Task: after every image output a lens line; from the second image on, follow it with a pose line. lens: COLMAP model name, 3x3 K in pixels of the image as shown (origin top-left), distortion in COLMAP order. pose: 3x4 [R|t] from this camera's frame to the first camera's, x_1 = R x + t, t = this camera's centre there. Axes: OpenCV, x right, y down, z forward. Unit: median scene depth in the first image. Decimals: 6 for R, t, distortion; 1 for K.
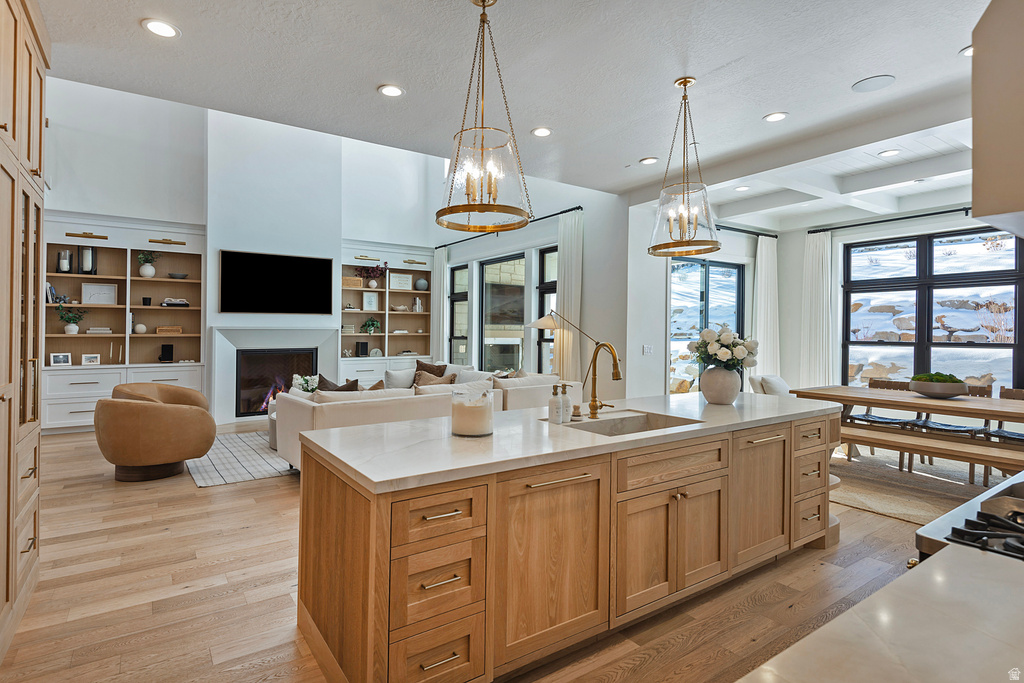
lens RADIAL K [[537.5, 0, 507.6], [0, 537.5, 334.5], [0, 0, 1]] dist [0.002188, 0.000202]
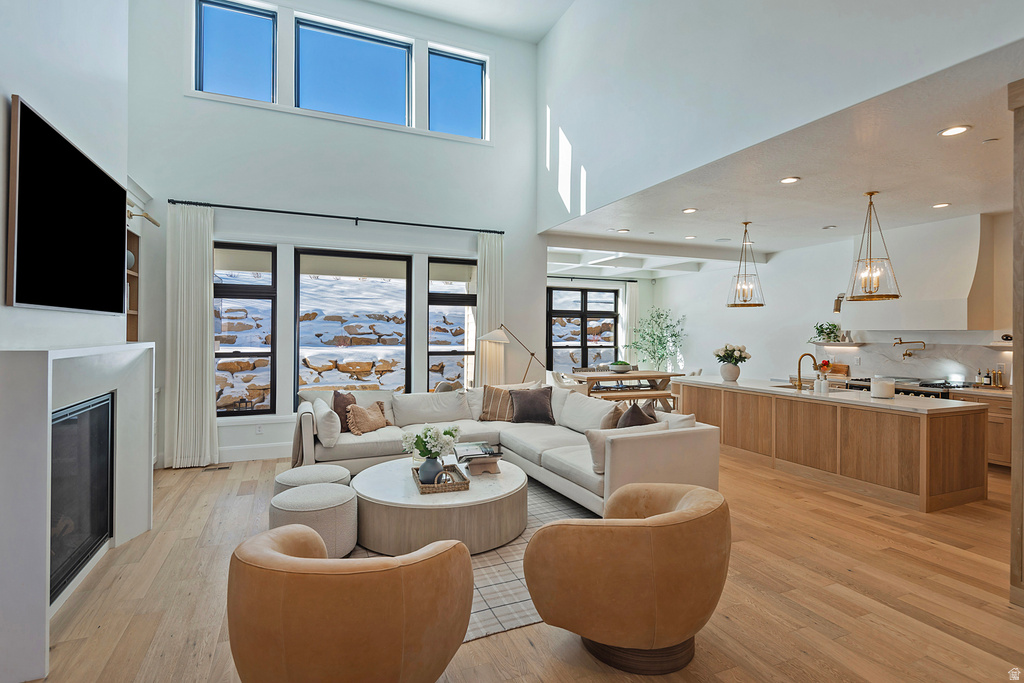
lens RADIAL K [[499.1, 0, 509.3], [0, 499.1, 335.7], [0, 0, 1]] dist [-0.014038, -0.000853]
pose [[0.205179, -0.006026, 0.978706, -0.757468], [0.001512, 0.999982, 0.005840, -0.023576], [-0.978723, 0.000282, 0.205184, 0.669188]]
